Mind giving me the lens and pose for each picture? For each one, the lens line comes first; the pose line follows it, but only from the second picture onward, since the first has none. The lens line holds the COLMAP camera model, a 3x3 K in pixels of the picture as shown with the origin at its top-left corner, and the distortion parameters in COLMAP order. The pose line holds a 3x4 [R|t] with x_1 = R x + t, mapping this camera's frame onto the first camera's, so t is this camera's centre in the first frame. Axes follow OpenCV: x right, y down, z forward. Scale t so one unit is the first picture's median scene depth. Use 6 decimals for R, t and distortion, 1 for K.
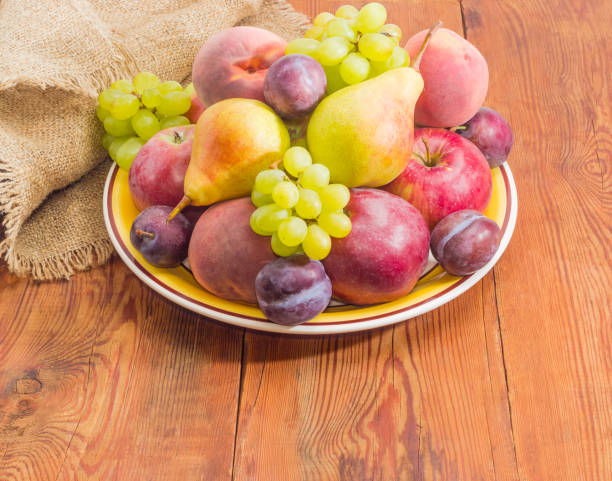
lens RADIAL K [[243.0, 0, 326.7], [0, 243.0, 259.8], [0, 0, 1]] dist [-0.008226, -0.000189]
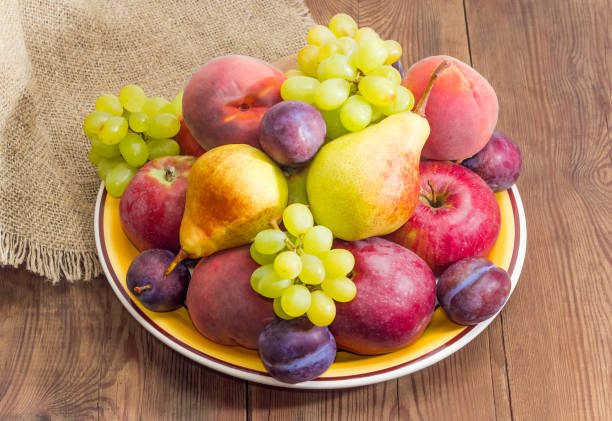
lens RADIAL K [[252.2, 0, 307.5], [0, 252.2, 209.4], [0, 0, 1]] dist [-0.010039, -0.000942]
pose [[0.999471, -0.027096, -0.017965, -0.057895], [0.027939, 0.998434, 0.048474, -0.450958], [0.016624, -0.048950, 0.998663, 0.008594]]
